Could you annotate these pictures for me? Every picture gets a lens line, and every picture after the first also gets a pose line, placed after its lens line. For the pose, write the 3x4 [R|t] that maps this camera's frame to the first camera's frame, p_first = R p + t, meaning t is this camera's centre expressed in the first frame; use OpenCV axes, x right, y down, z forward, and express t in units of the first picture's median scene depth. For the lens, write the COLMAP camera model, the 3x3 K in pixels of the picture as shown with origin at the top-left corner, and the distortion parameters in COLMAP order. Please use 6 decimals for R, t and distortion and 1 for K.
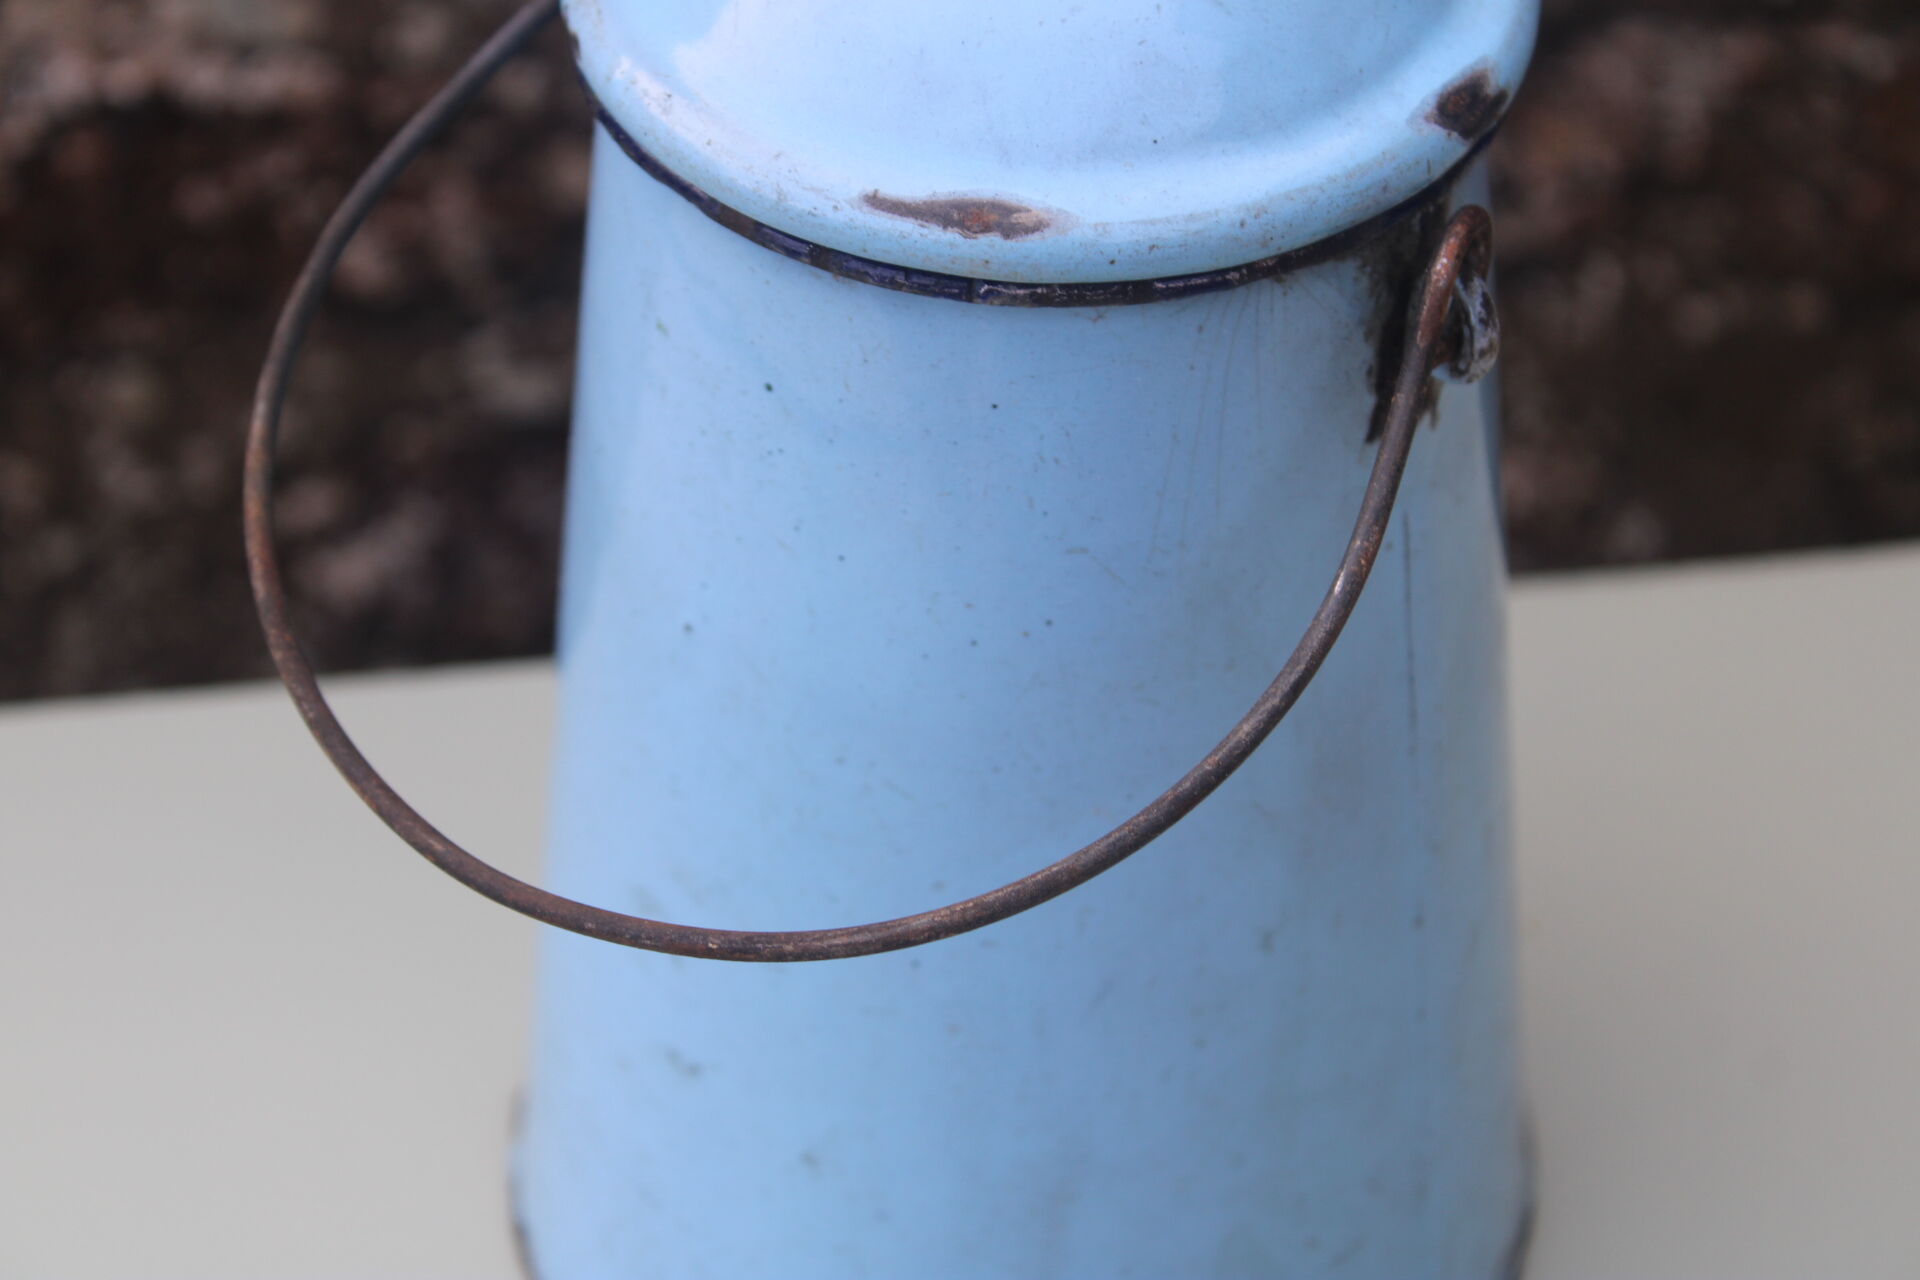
lens RADIAL K [[4530.1, 0, 960.0], [0, 4530.1, 640.0], [0, 0, 1]] dist [0.106174, 0.160140]
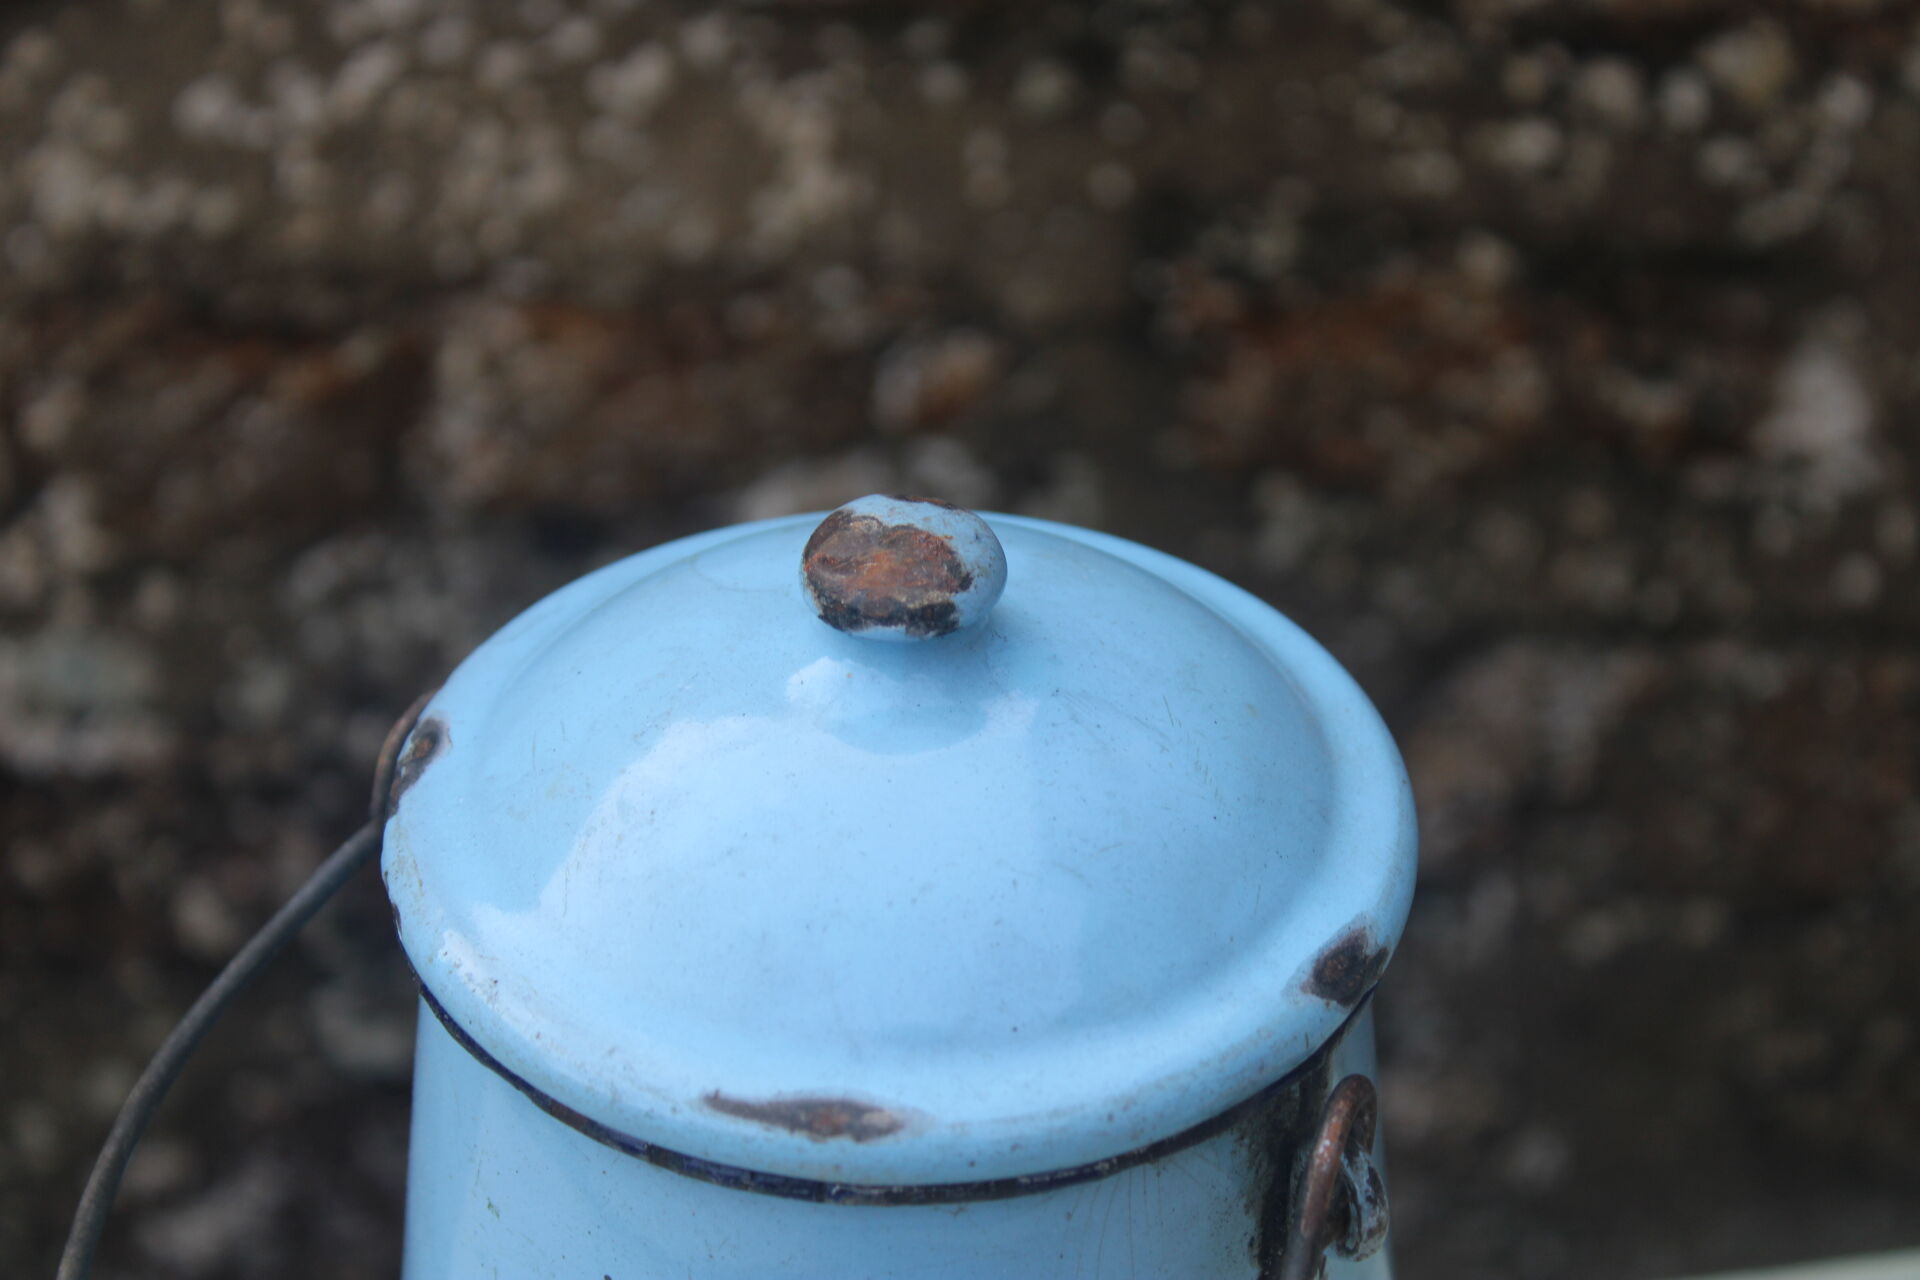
lens RADIAL K [[4604.0, 0, 960.0], [0, 4604.0, 640.0], [0, 0, 1]] dist [0.087730, -0.129820]
pose [[0.999442, -0.021799, 0.025319, 0.009236], [0.024029, 0.995525, -0.091396, -0.101765], [-0.023213, 0.091953, 0.995493, 0.045625]]
